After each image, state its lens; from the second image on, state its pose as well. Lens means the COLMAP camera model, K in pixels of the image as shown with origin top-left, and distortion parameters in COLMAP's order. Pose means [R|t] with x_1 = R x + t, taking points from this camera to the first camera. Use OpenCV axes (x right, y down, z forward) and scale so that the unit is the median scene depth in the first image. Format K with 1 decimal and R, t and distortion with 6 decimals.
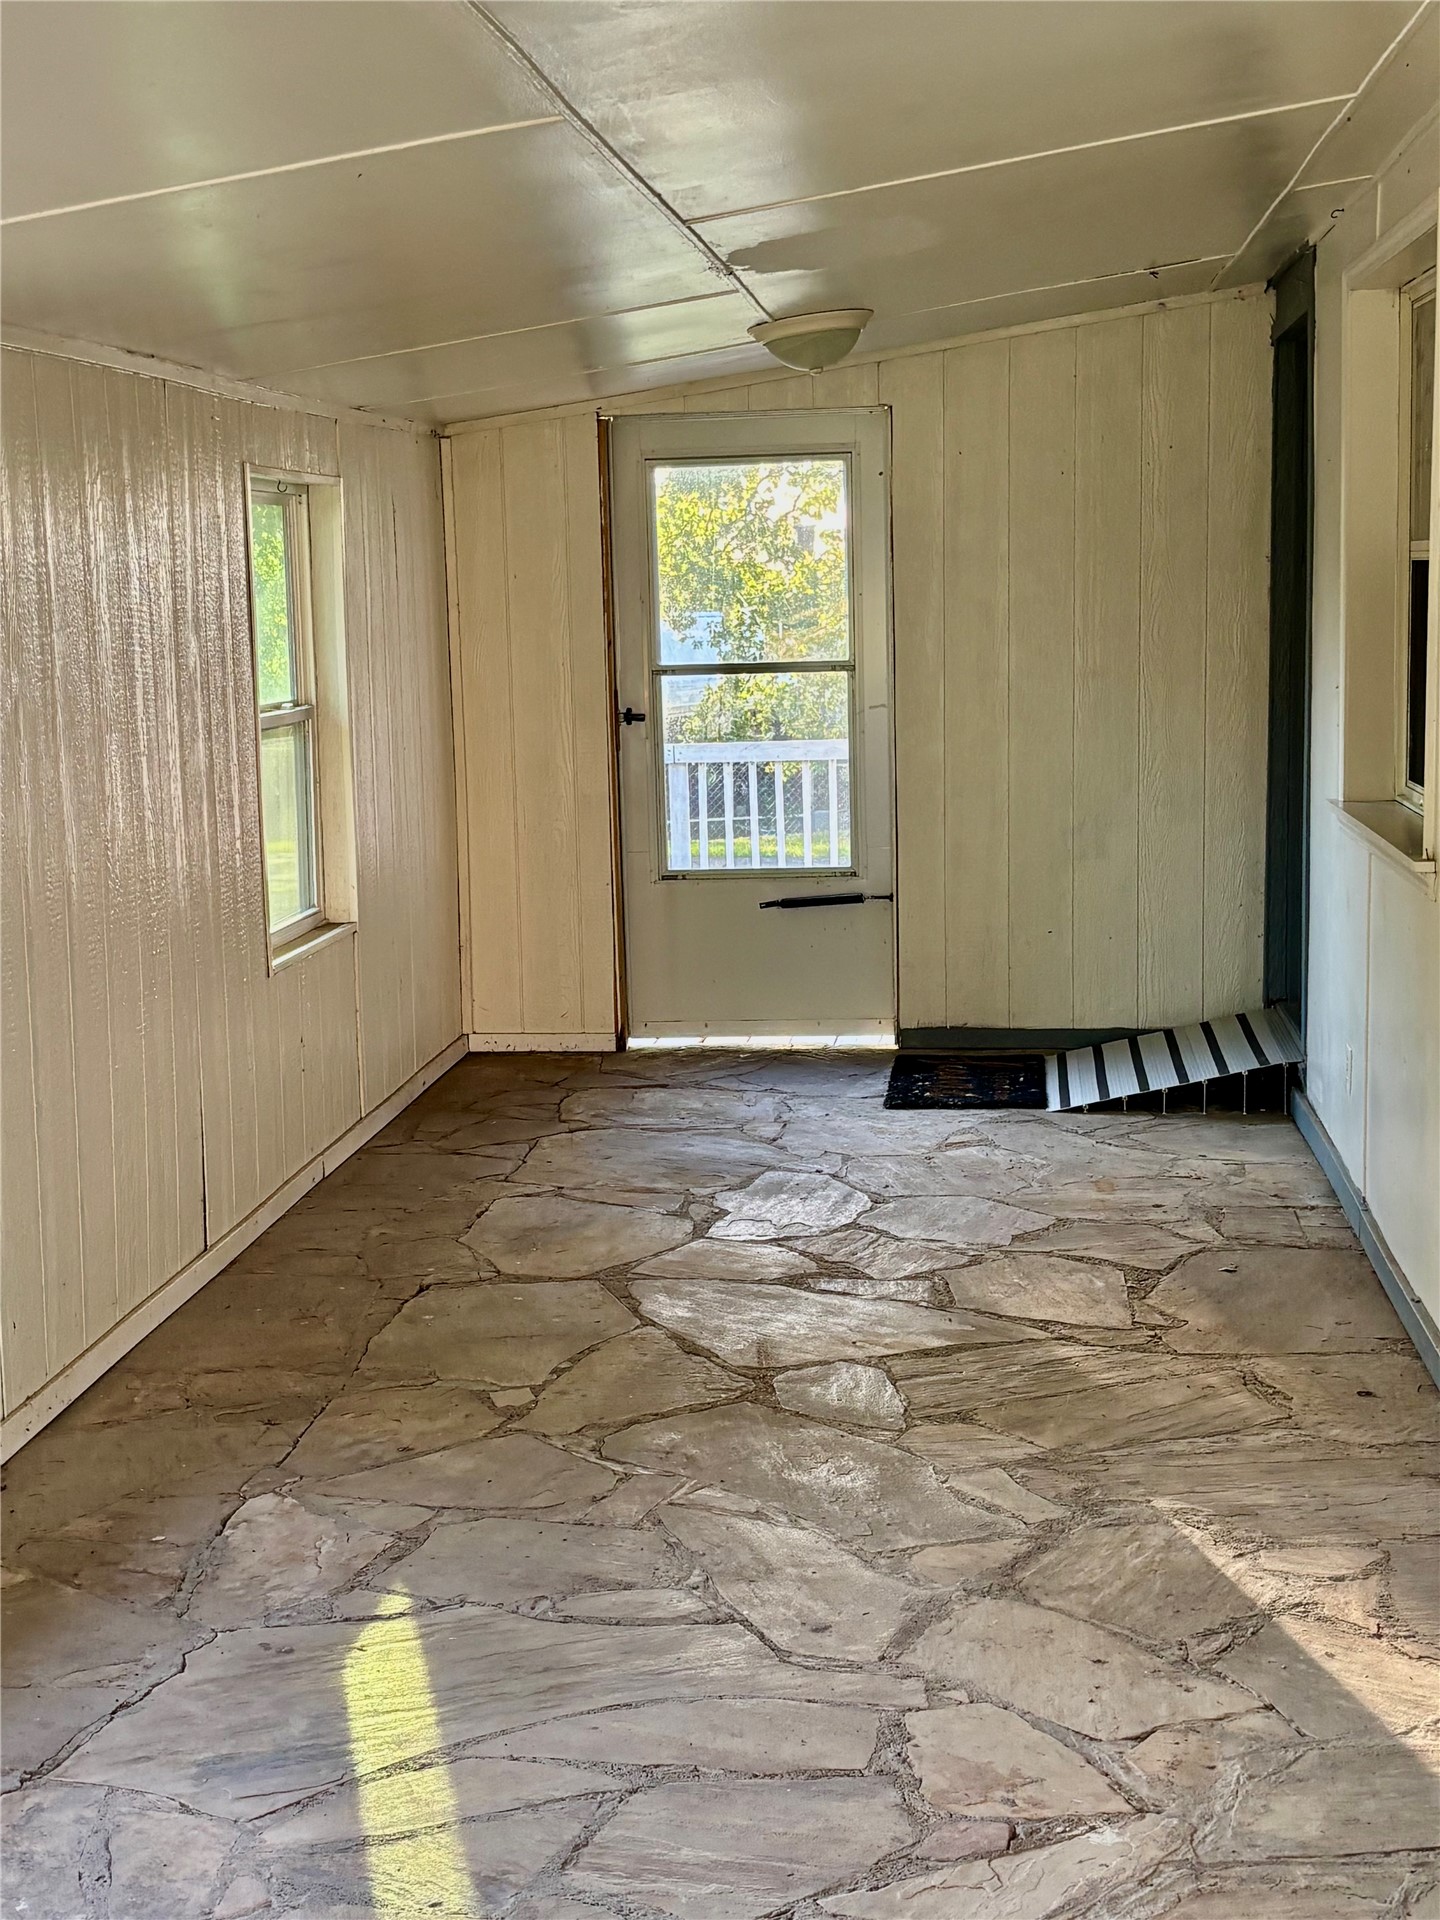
lens RADIAL K [[2695.3, 0, 720.6], [0, 2695.3, 960.8], [0, 0, 1]] dist [-0.144980, 0.000000]
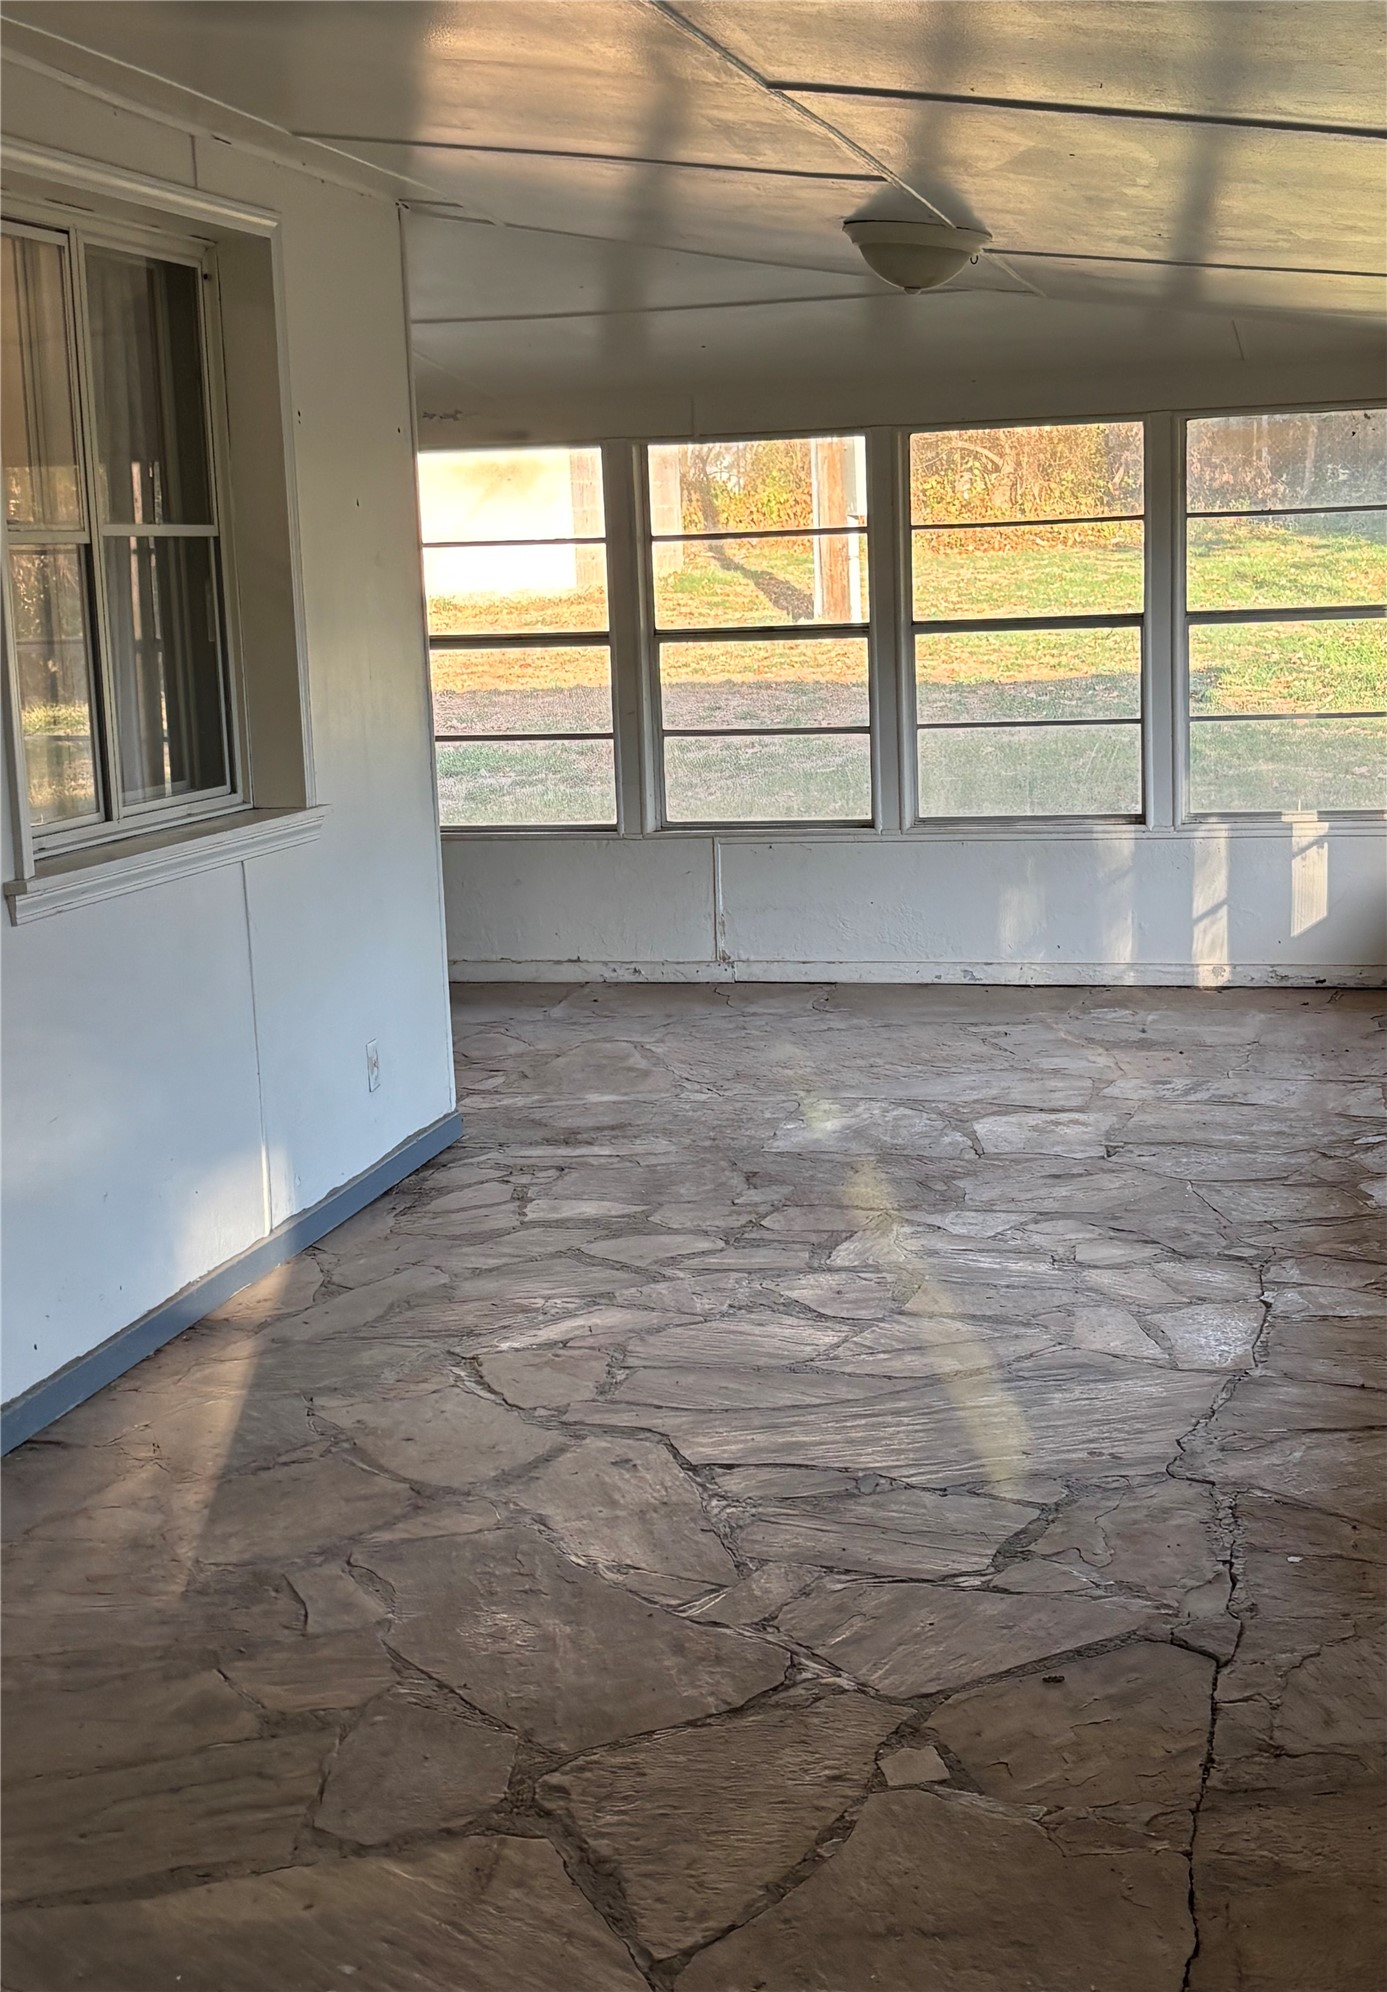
lens RADIAL K [[2824.0, 0, 695.5], [0, 2824.0, 997.2], [0, 0, 1]] dist [0.115802, 0.000000]
pose [[-0.991095, 0.027724, 0.130238, -0.144756], [0.064765, 0.954965, 0.289564, -0.263790], [-0.116345, 0.295420, -0.948257, 1.932709]]
